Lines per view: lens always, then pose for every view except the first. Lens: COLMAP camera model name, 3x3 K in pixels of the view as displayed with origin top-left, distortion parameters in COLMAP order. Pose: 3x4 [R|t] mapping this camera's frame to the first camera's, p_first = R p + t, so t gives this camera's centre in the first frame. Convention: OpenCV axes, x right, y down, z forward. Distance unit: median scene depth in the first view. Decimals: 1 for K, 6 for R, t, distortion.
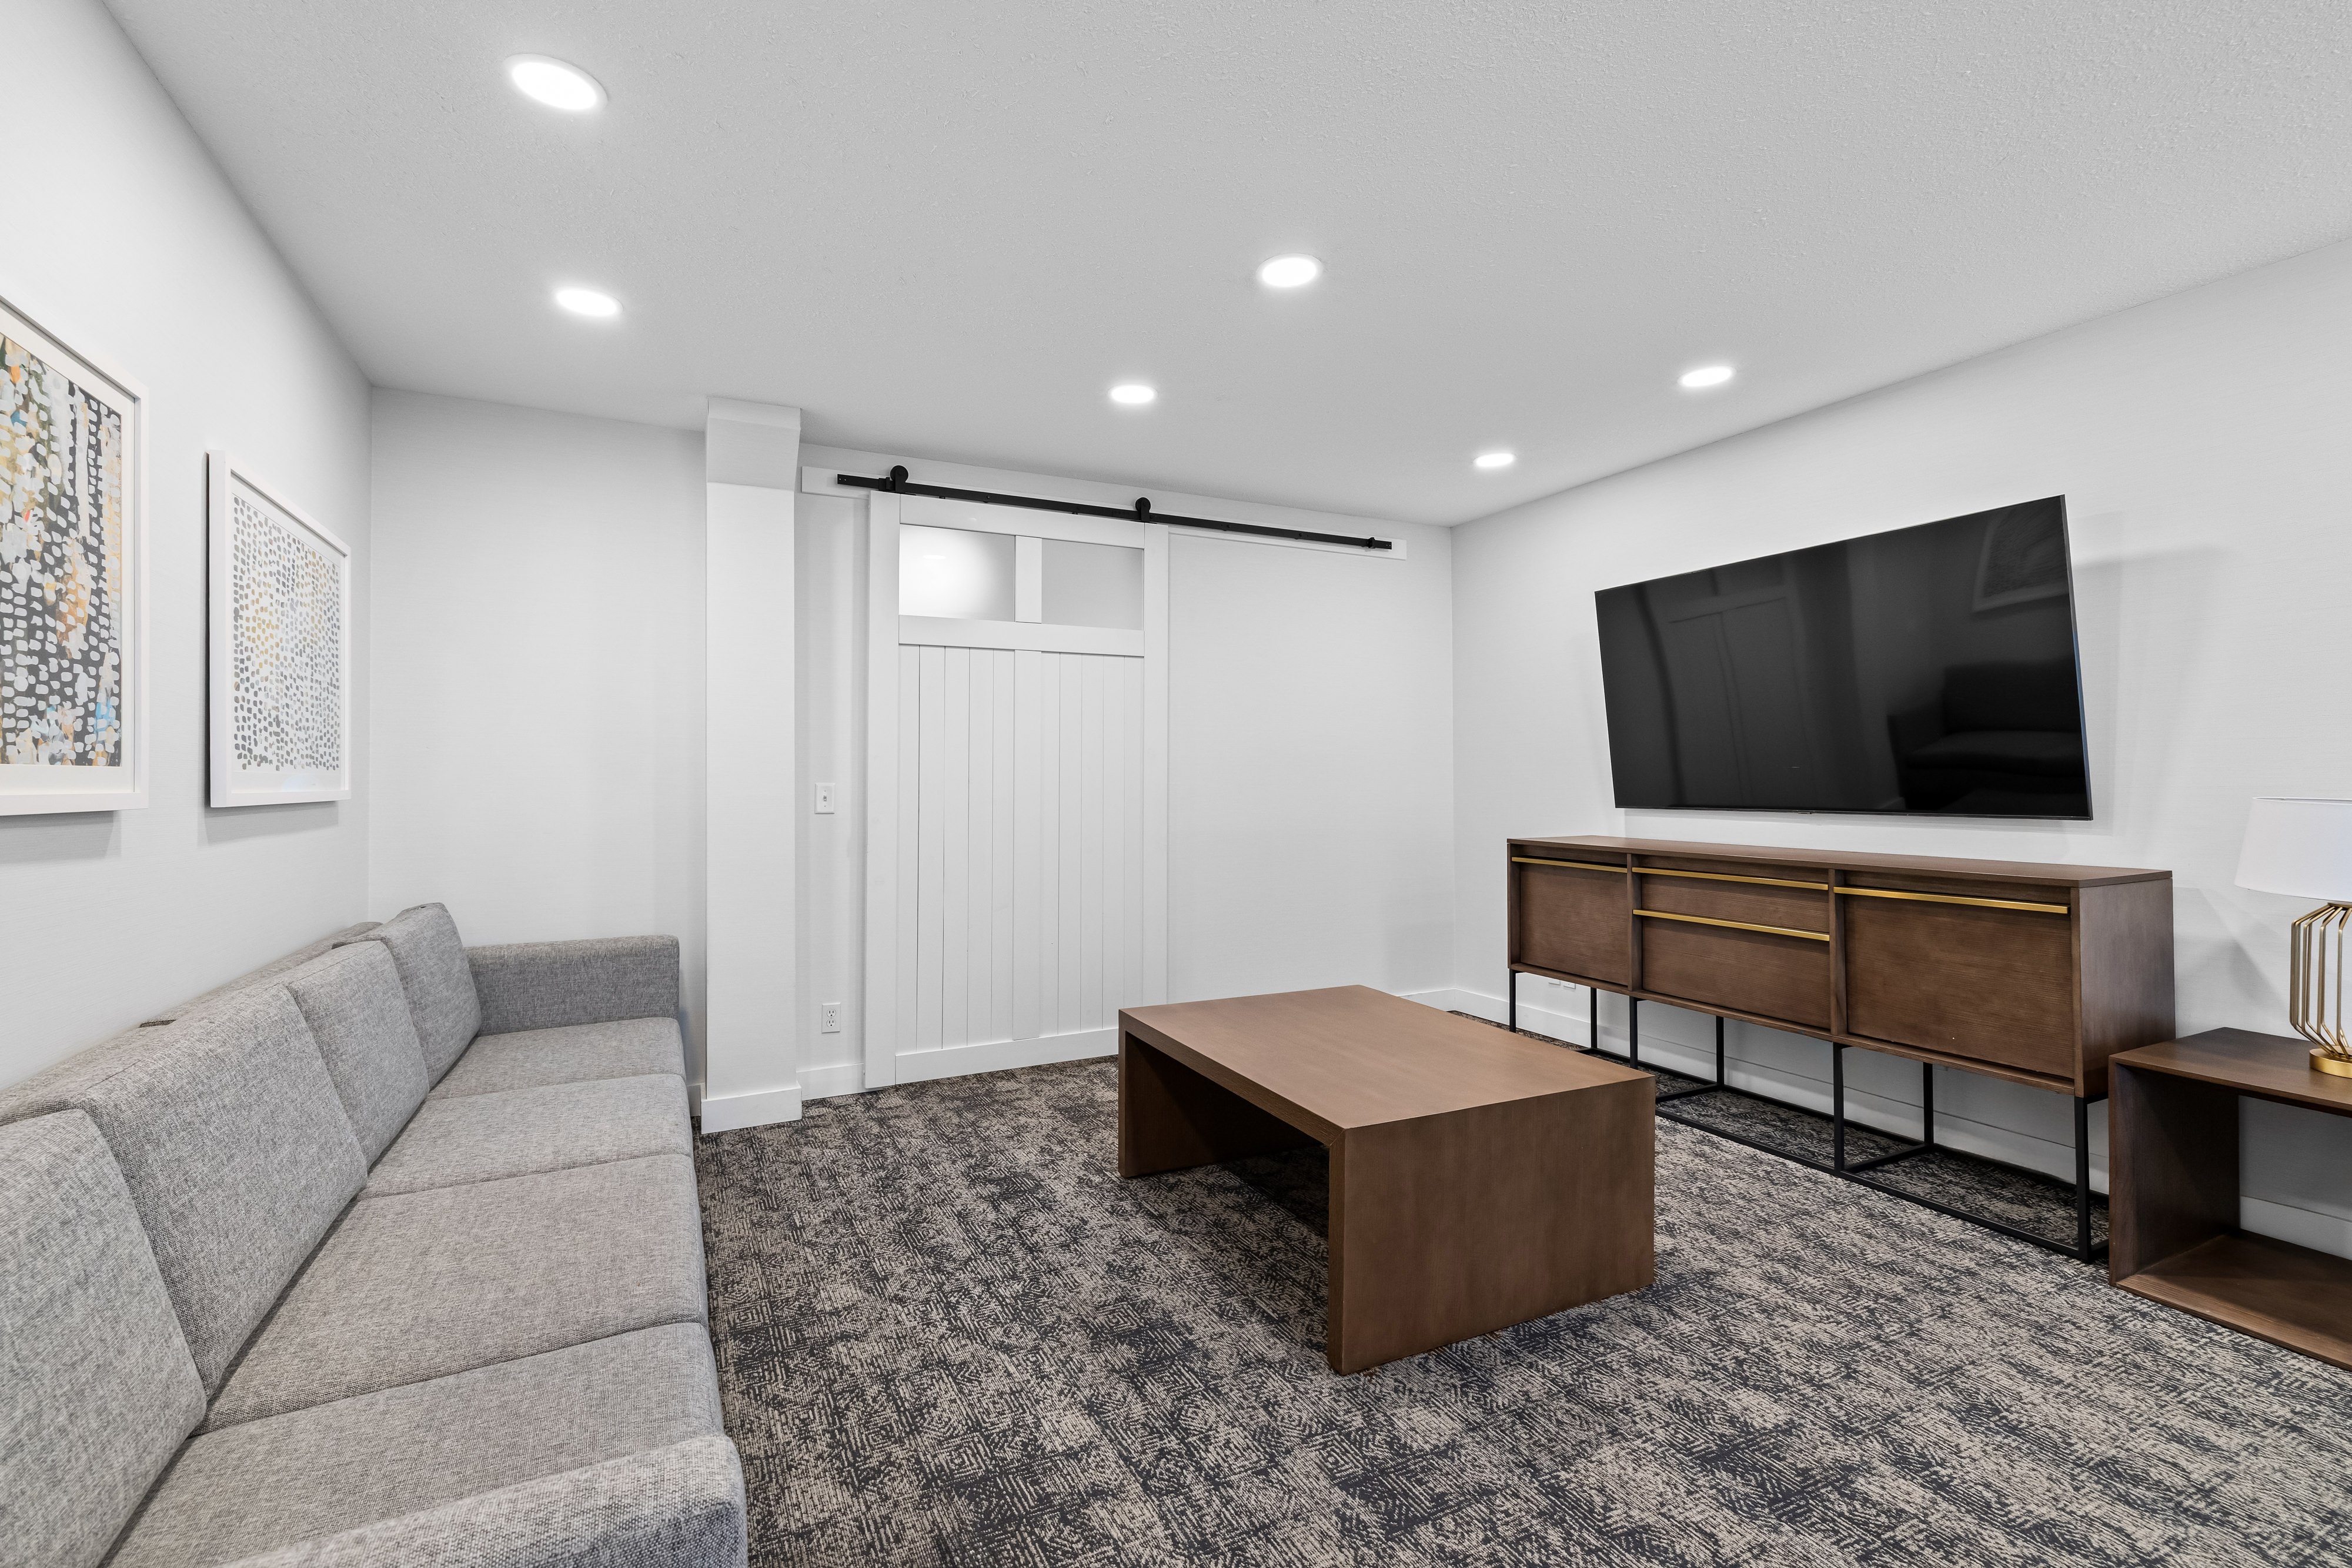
lens RADIAL K [[1022.8, 0, 1177.3], [0, 1022.8, 779.2], [0, 0, 1]] dist [0.000842, -0.000550]
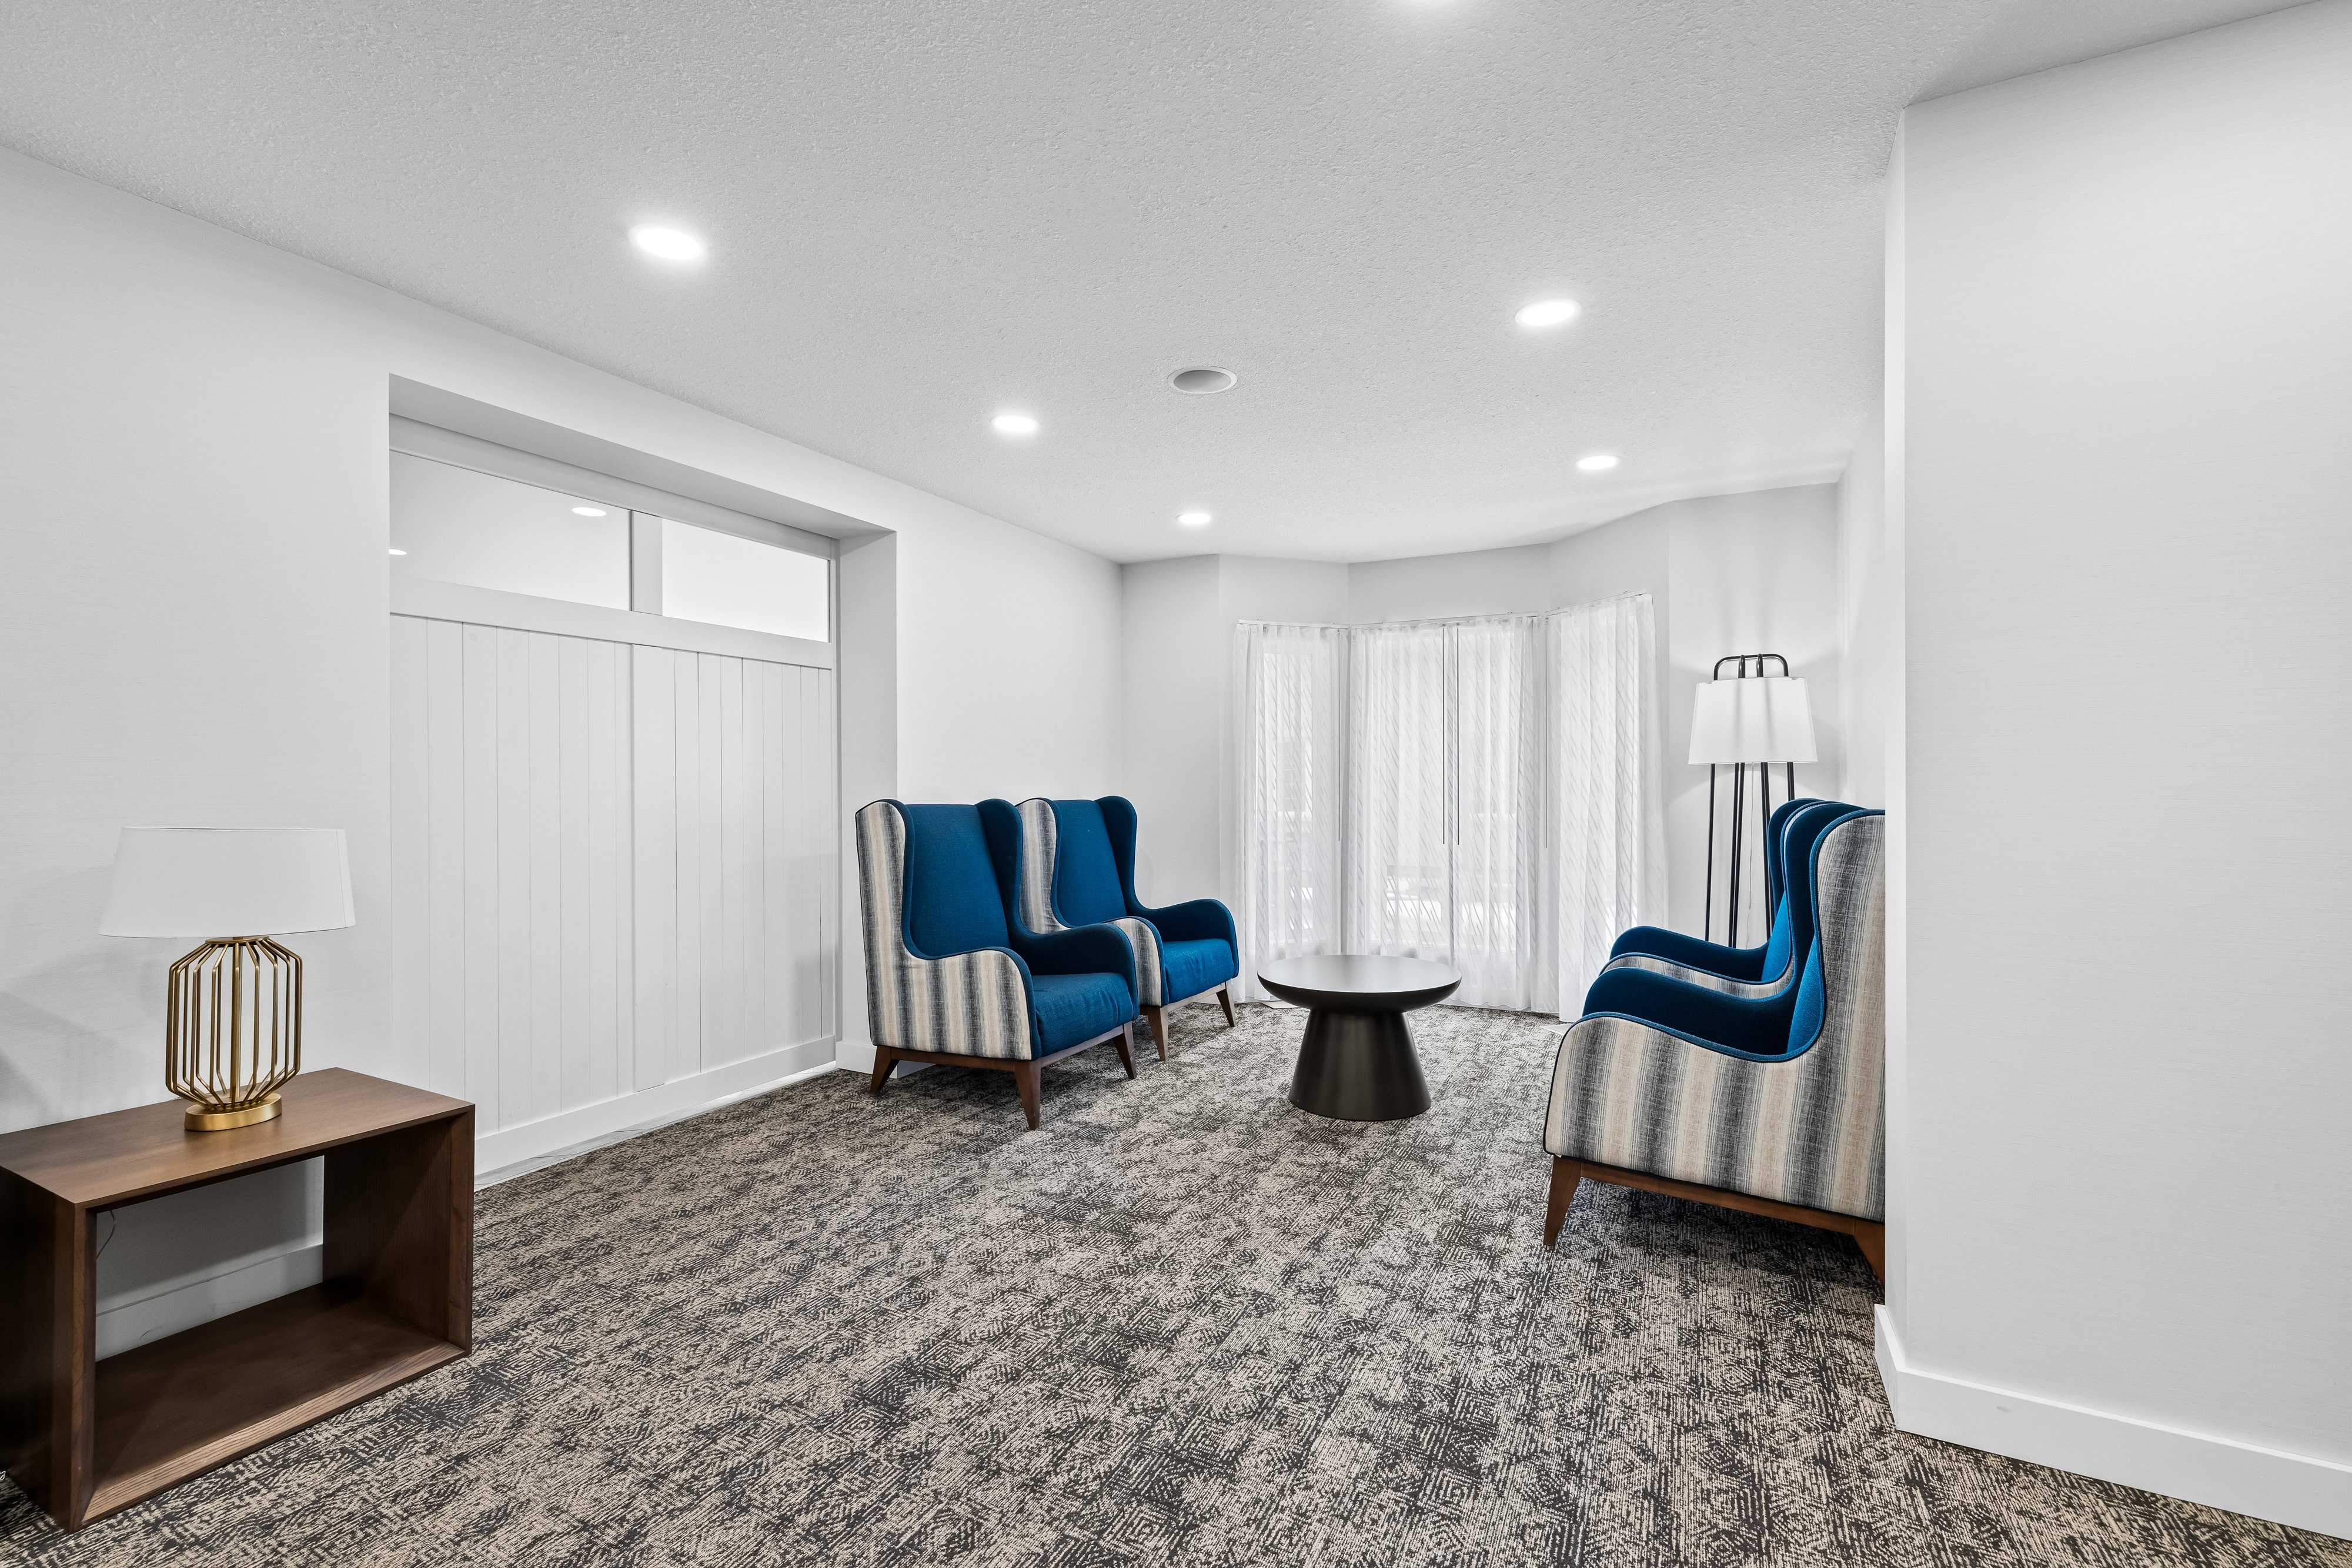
lens RADIAL K [[1022.8, 0, 1181.4], [0, 1022.8, 784.9], [0, 0, 1]] dist [0.000842, -0.000550]
pose [[-0.590663, 0.012132, 0.806827, -0.097617], [0.002403, 0.999909, -0.013277, 0.001165], [-0.806915, -0.005903, -0.590639, 0.847211]]
